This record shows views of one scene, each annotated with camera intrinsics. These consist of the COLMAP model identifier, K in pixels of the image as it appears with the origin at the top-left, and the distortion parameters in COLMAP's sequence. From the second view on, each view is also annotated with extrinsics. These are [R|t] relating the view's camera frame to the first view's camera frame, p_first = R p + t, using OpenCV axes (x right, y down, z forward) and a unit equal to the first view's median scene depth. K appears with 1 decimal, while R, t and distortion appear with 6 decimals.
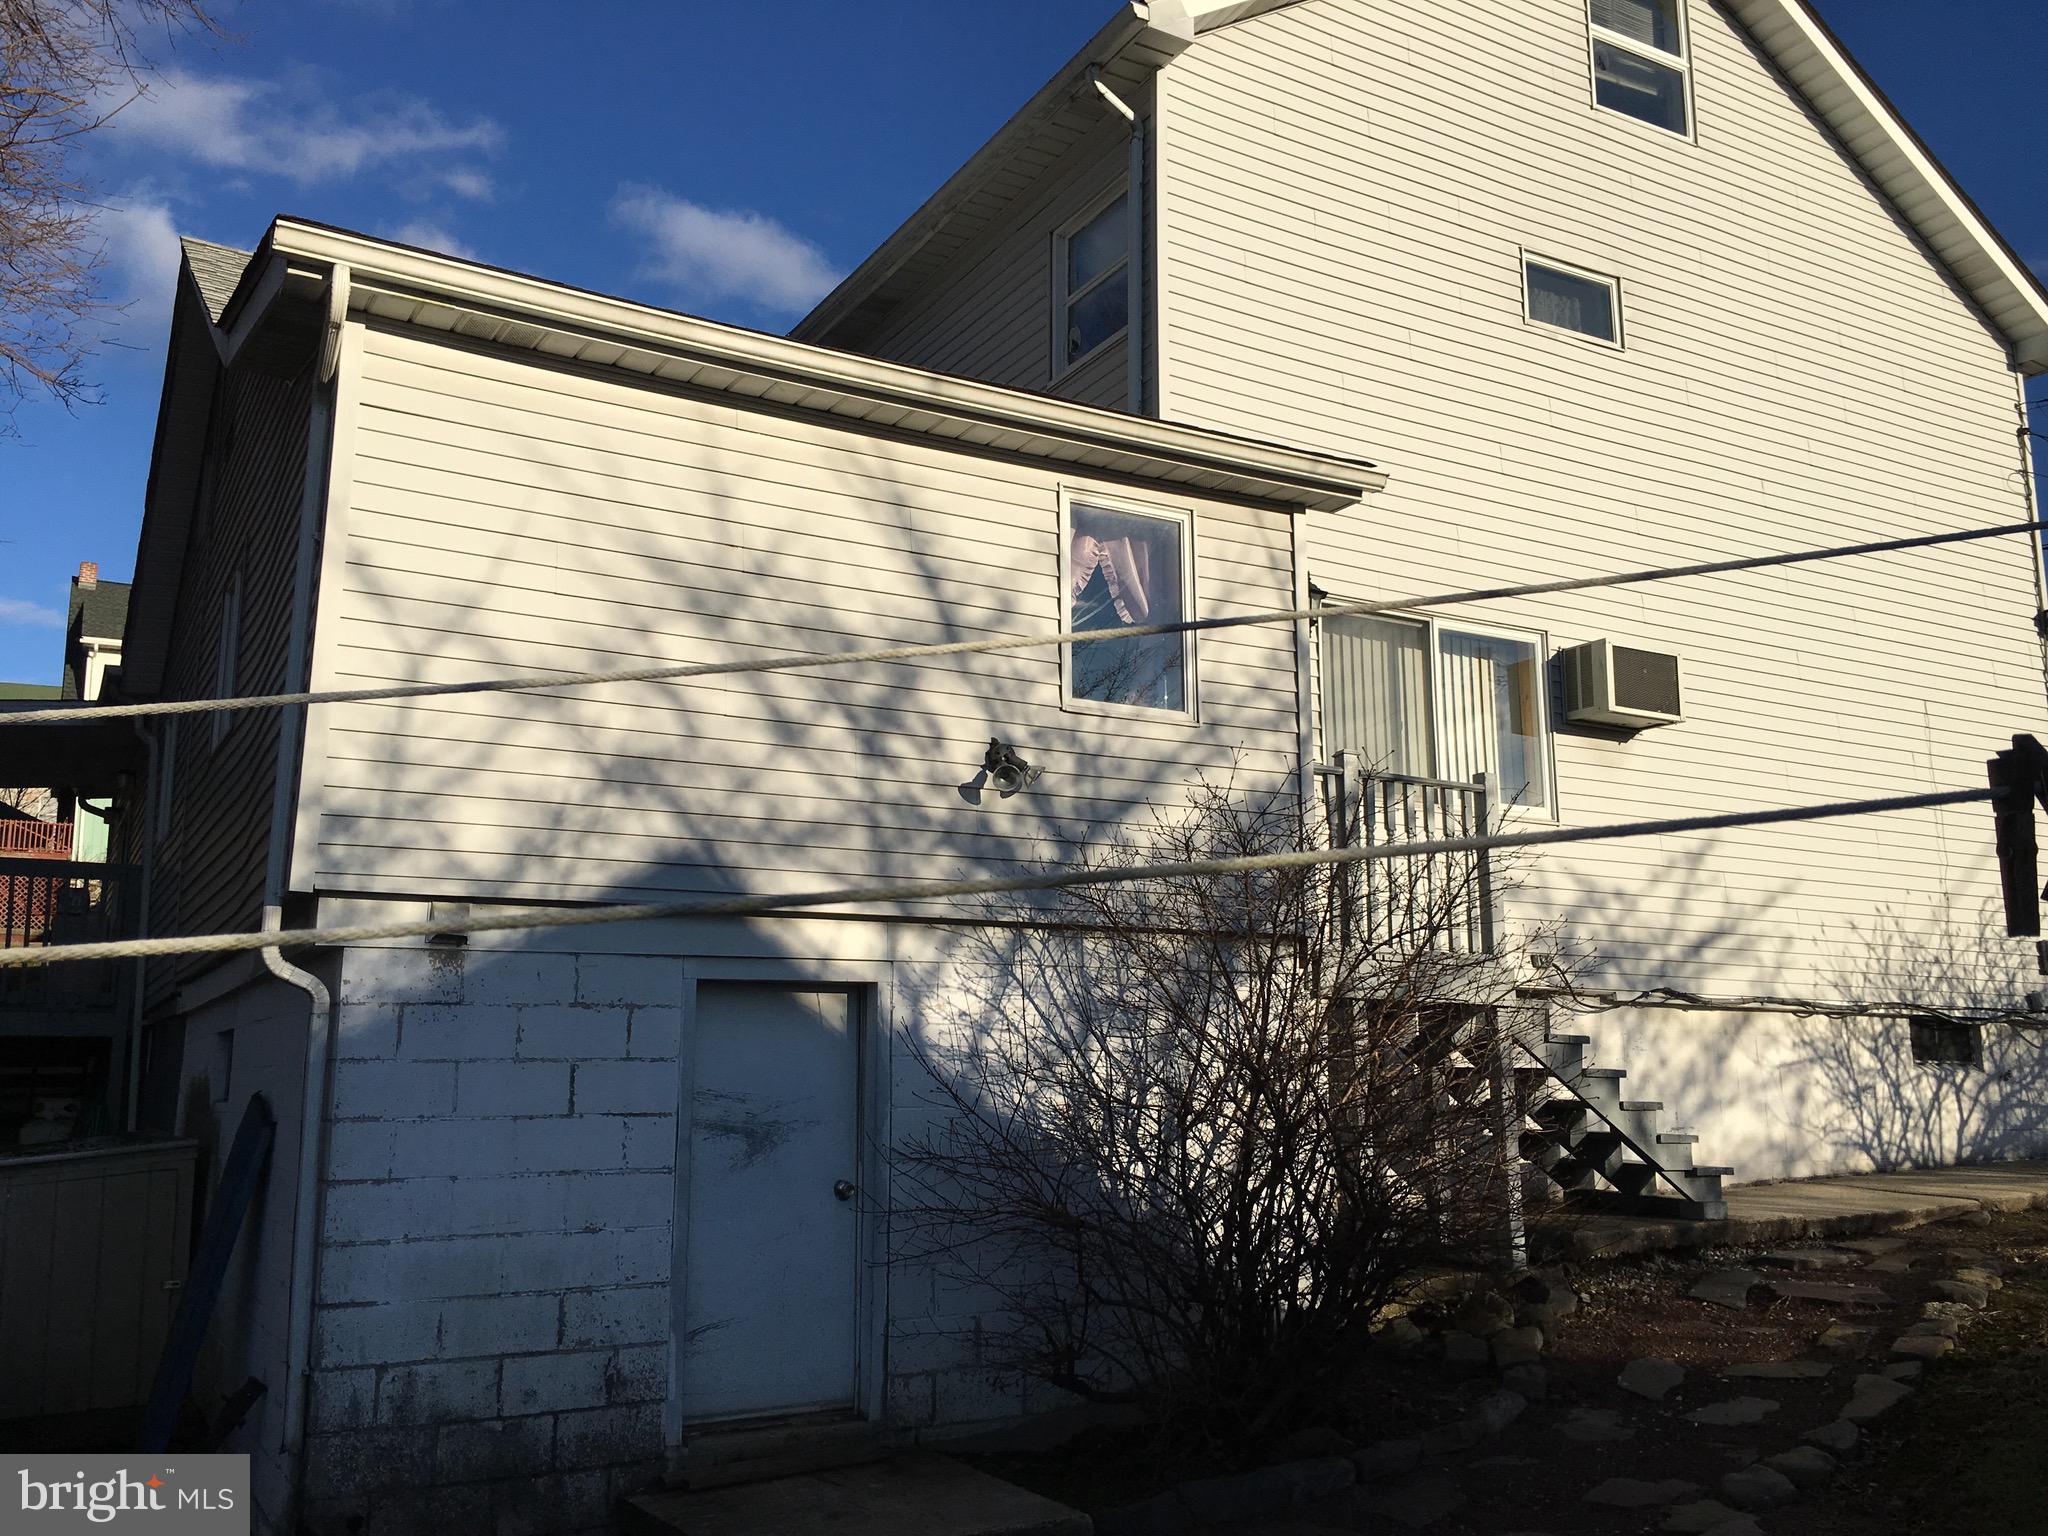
lens RADIAL K [[1714.9, 0, 1024.0], [0, 1714.9, 768.0], [0, 0, 1]] dist [0.099457, -0.114399]
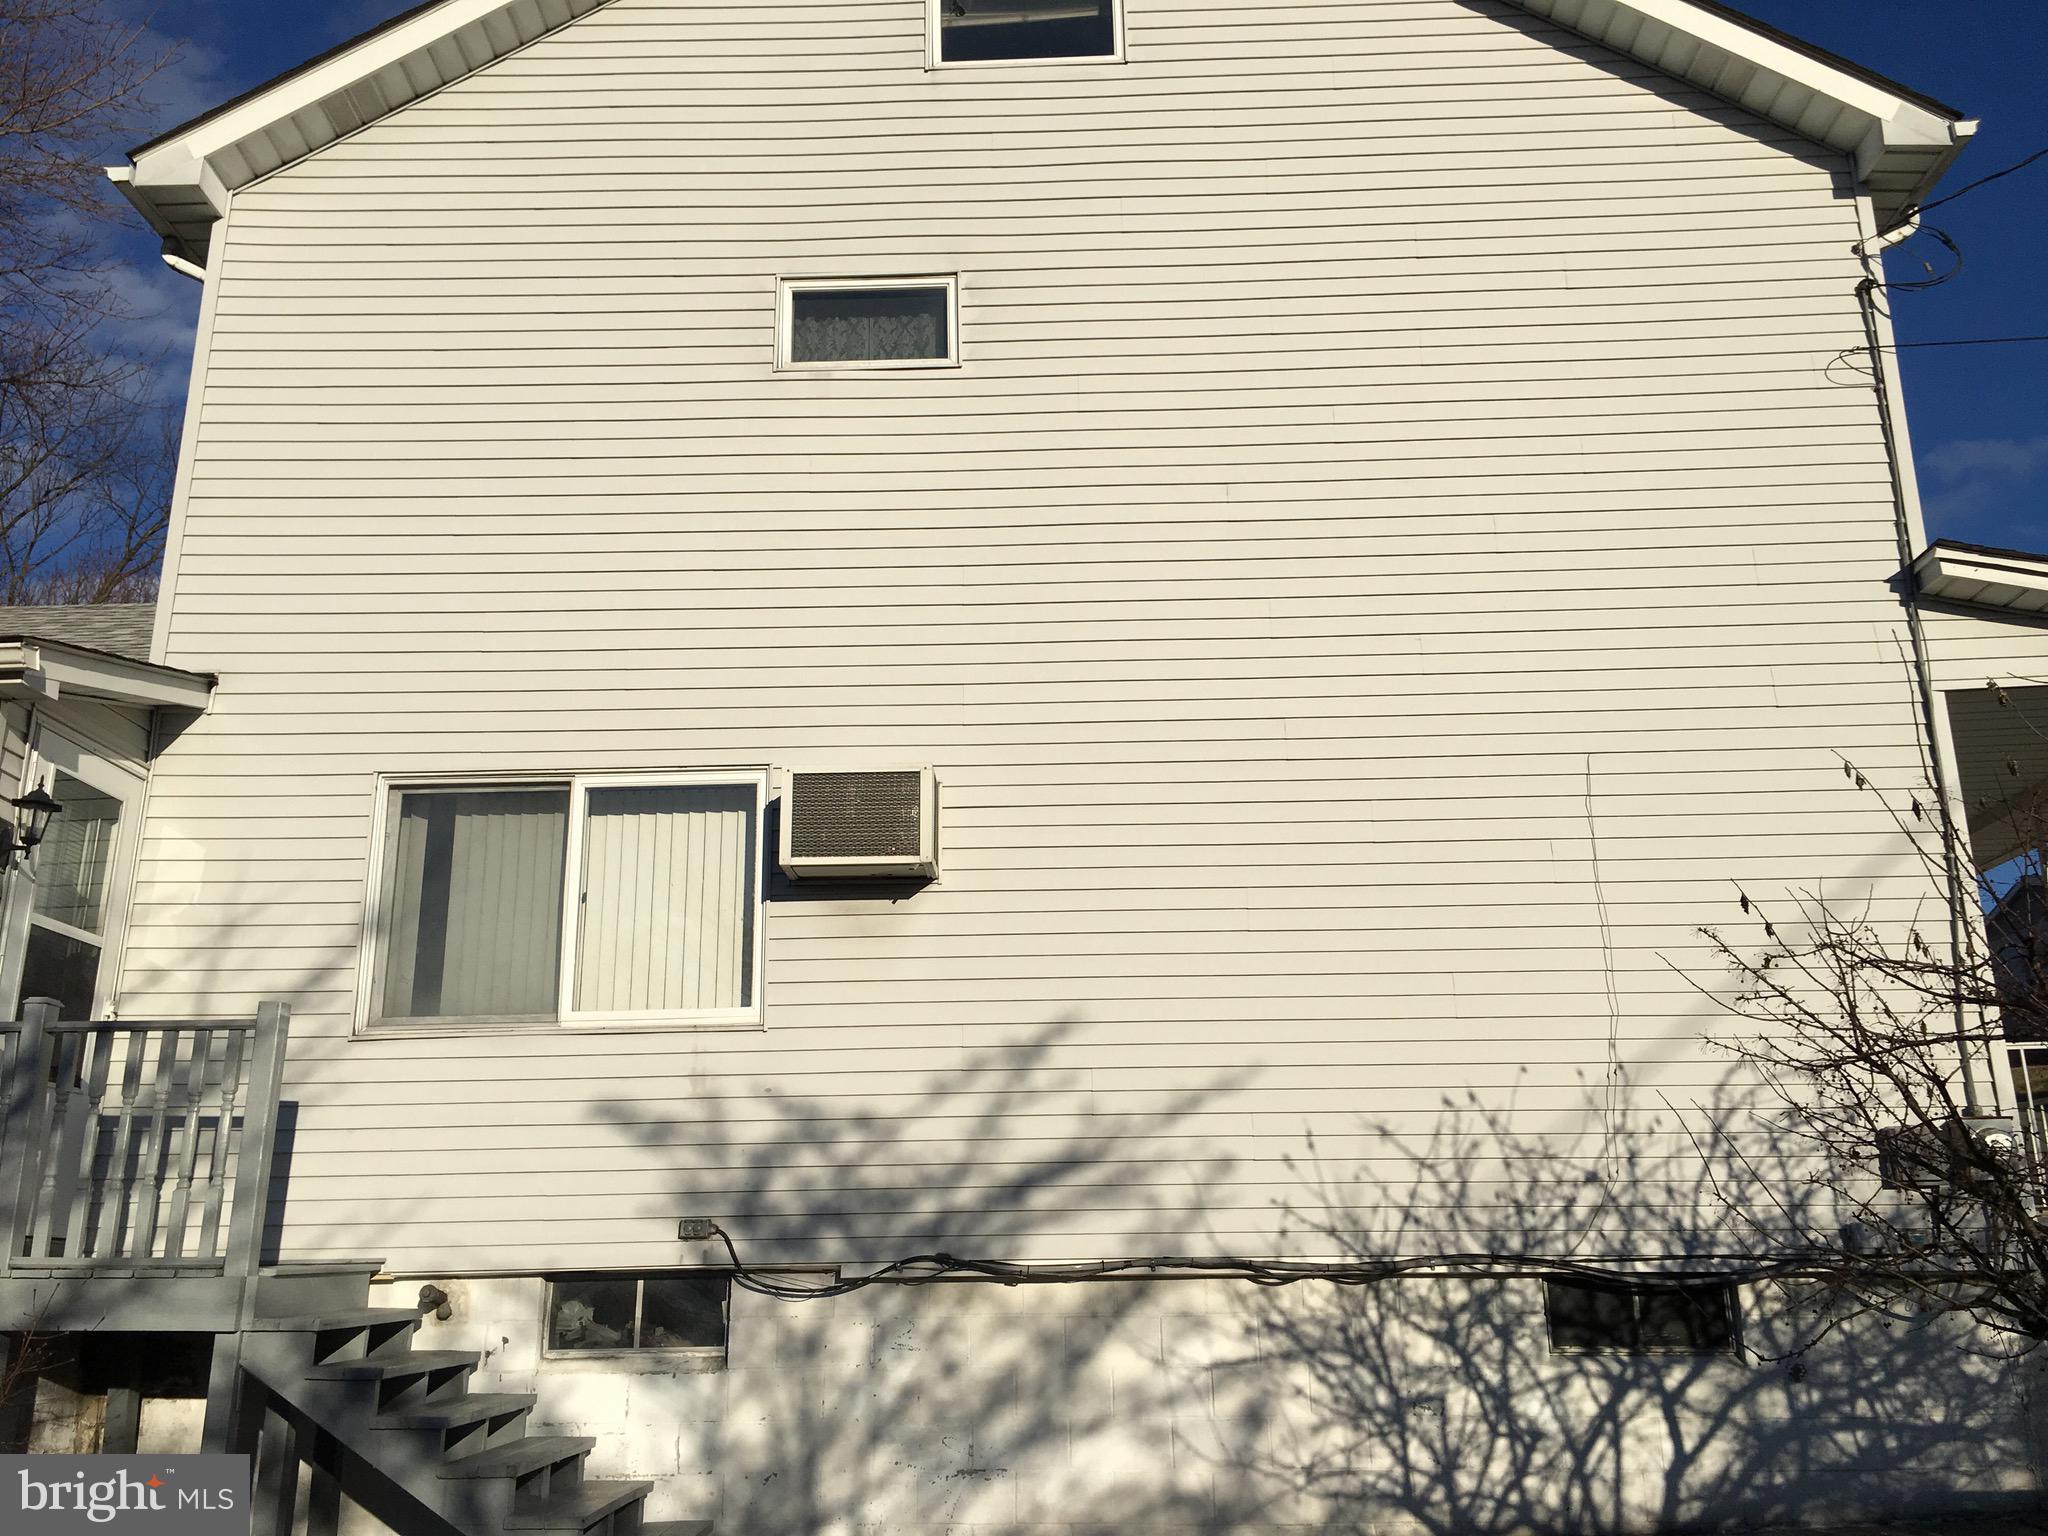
lens RADIAL K [[1714.9, 0, 1024.0], [0, 1714.9, 768.0], [0, 0, 1]] dist [0.099457, -0.114399]
pose [[0.858365, -0.156870, -0.488468, 0.701596], [0.109084, 0.986141, -0.125006, 0.024528], [0.501308, 0.054016, 0.863581, 0.388069]]
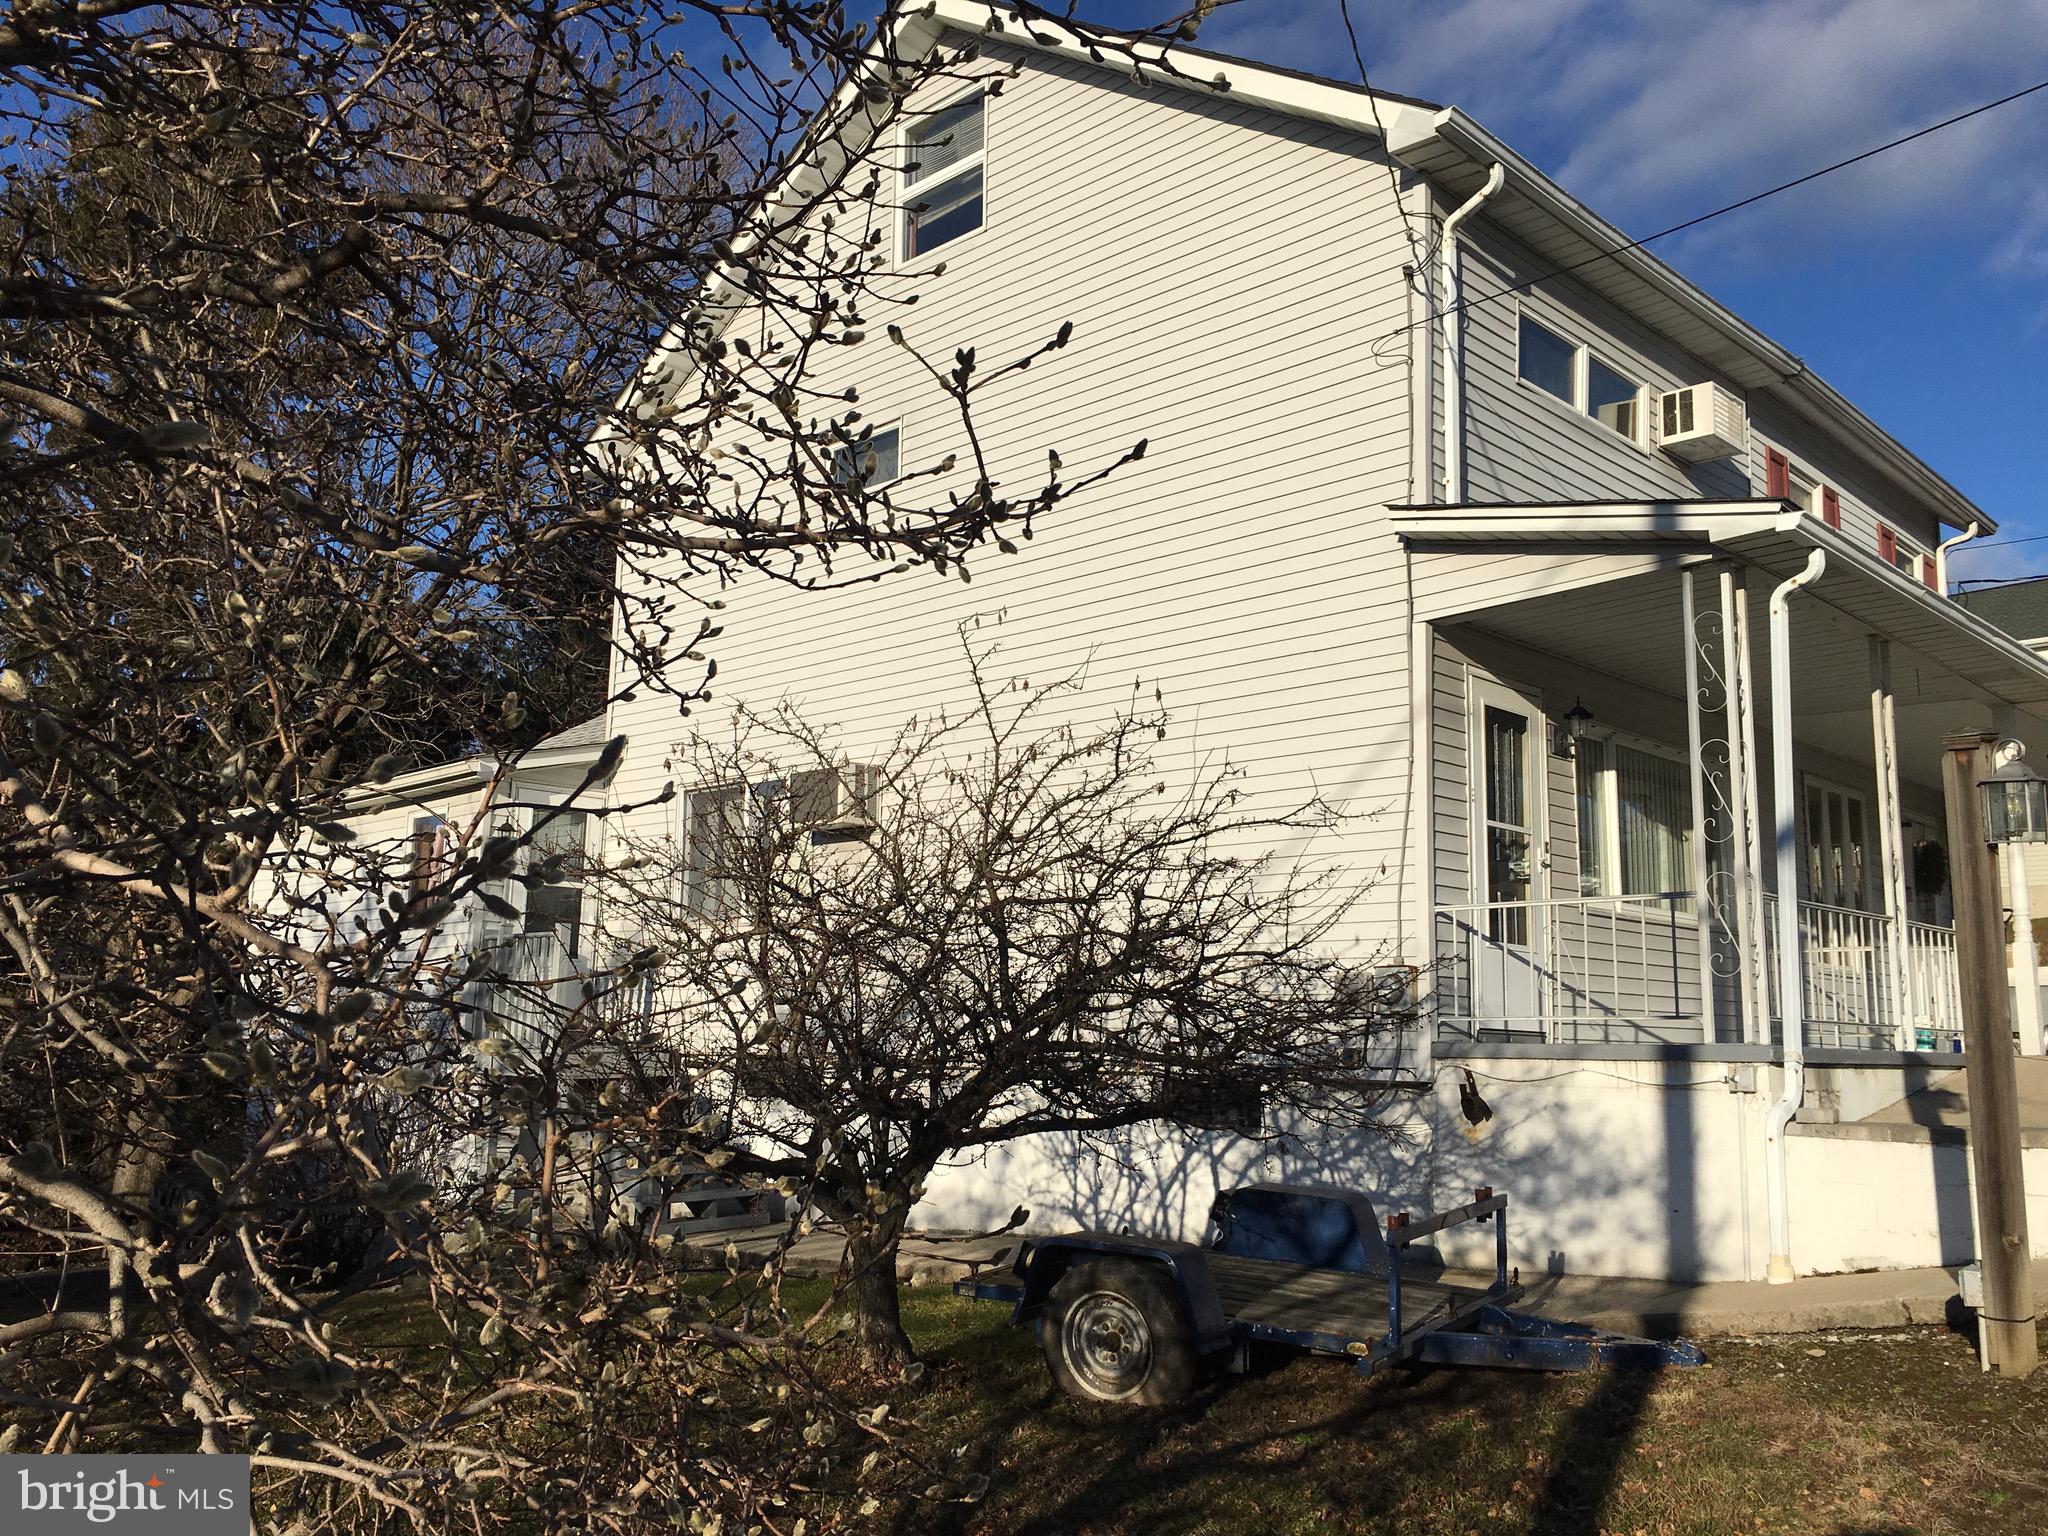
lens RADIAL K [[1714.9, 0, 1024.0], [0, 1714.9, 768.0], [0, 0, 1]] dist [0.099457, -0.114399]
pose [[0.275468, -0.150867, -0.949398, 1.400701], [0.162580, 0.980693, -0.108668, 0.076056], [0.947463, -0.124418, 0.294677, 0.722394]]
